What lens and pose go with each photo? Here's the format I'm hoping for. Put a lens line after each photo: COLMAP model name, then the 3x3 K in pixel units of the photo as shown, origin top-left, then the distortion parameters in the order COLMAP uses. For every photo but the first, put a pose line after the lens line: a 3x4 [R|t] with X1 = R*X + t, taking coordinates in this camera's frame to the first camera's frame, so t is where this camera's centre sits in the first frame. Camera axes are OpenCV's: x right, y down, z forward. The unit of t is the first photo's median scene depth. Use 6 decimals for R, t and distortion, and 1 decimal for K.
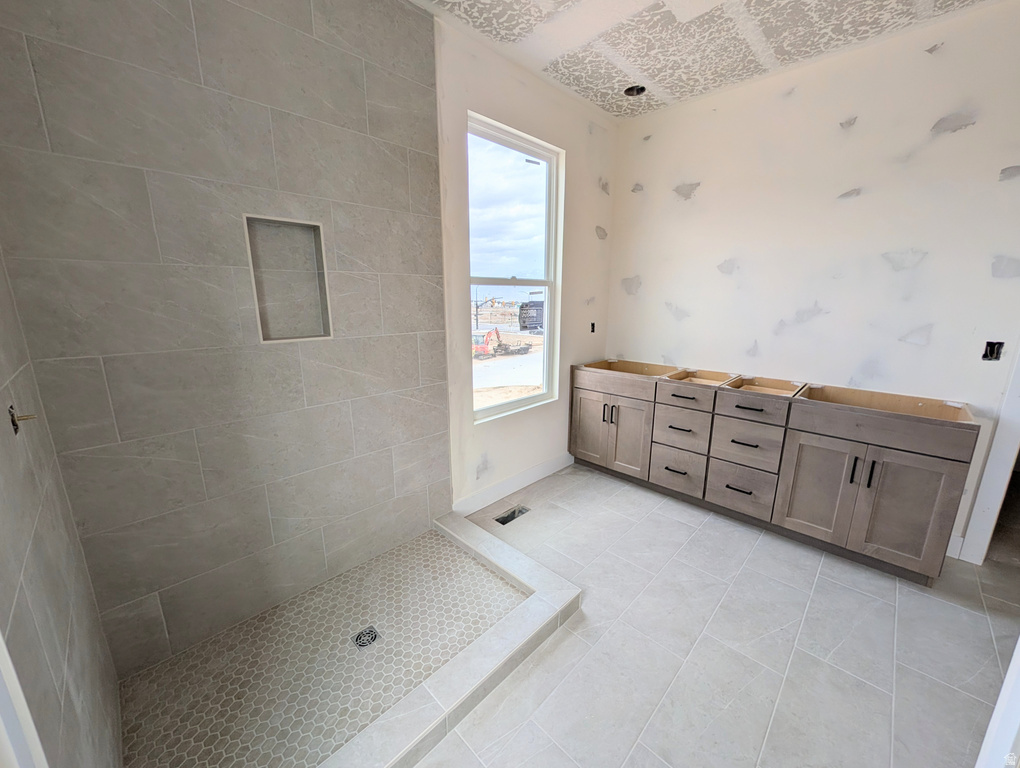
lens RADIAL K [[395.4, 0, 509.8], [0, 395.4, 386.2], [0, 0, 1]] dist [0.004772, -0.000395]
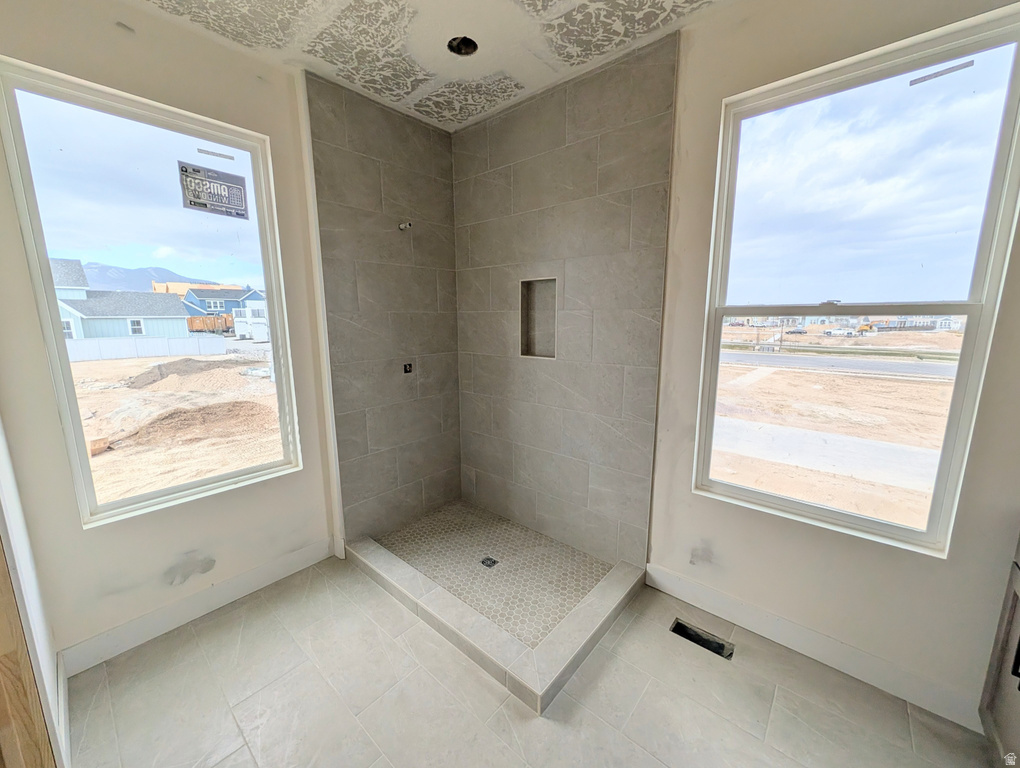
lens RADIAL K [[395.4, 0, 510.7], [0, 395.4, 384.5], [0, 0, 1]] dist [0.004772, -0.000395]
pose [[0.060267, 0.172005, -0.983251, 0.680344], [-0.215654, 0.964021, 0.155423, -0.167300], [0.974608, 0.202675, 0.095192, 0.575352]]
